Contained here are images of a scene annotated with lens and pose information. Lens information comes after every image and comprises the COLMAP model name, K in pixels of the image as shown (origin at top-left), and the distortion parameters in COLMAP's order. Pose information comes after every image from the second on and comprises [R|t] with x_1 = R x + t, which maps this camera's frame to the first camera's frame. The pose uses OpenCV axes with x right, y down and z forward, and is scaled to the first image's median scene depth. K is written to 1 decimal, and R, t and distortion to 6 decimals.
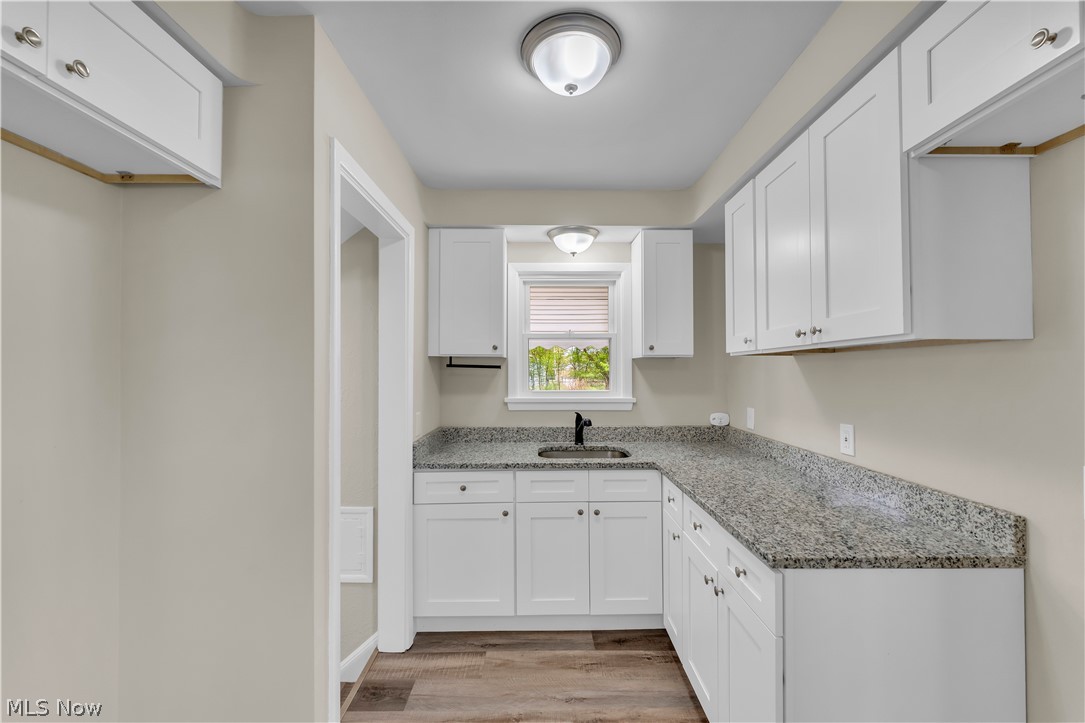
lens RADIAL K [[446.3, 0, 542.8], [0, 446.3, 363.7], [0, 0, 1]] dist [-0.006188, -0.000886]
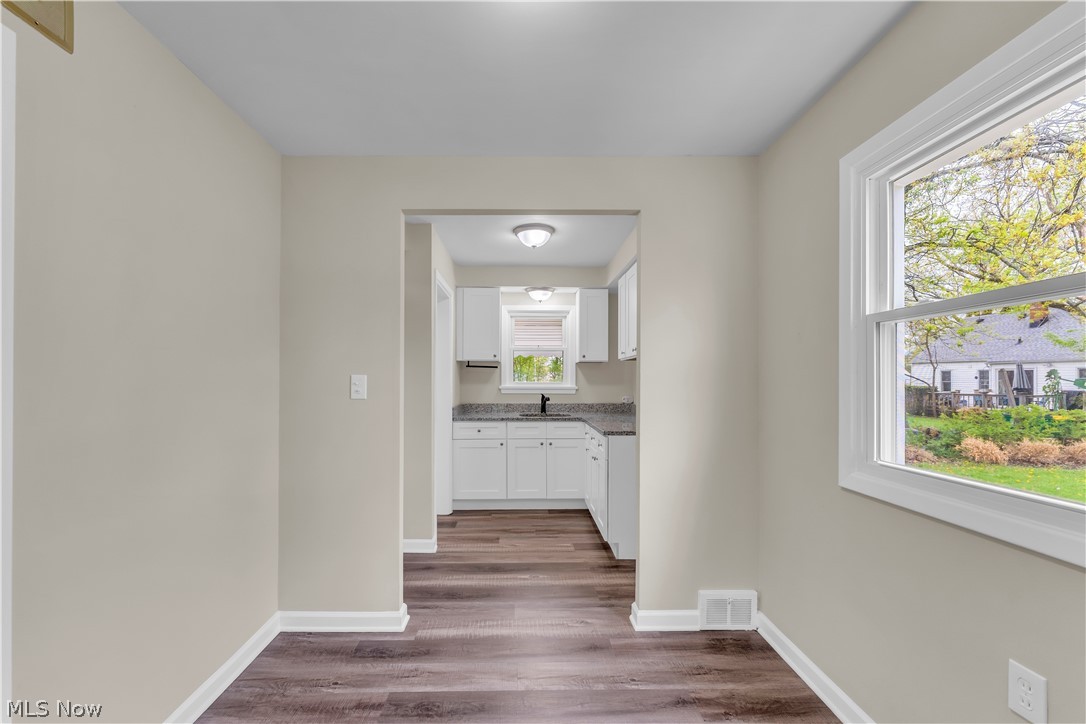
lens RADIAL K [[446.7, 0, 540.4], [0, 446.7, 371.3], [0, 0, 1]] dist [-0.006188, -0.000886]
pose [[0.999273, 0.003597, 0.037953, 0.005235], [-0.003449, 0.999986, -0.003963, 0.031328], [-0.037967, 0.003829, 0.999272, -0.762812]]
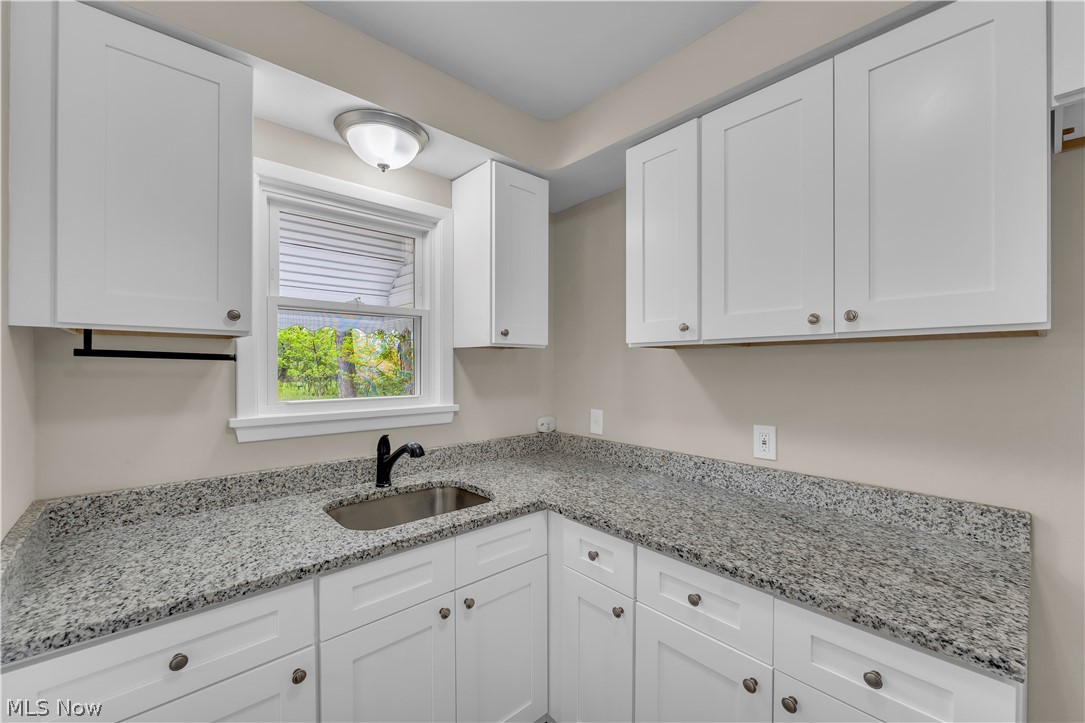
lens RADIAL K [[446.3, 0, 559.6], [0, 446.3, 370.4], [0, 0, 1]] dist [-0.006188, -0.000886]
pose [[0.738483, -0.003786, 0.674261, -0.166655], [-0.014757, 0.999654, 0.021776, 0.006173], [-0.674111, -0.026032, 0.738172, 0.426442]]
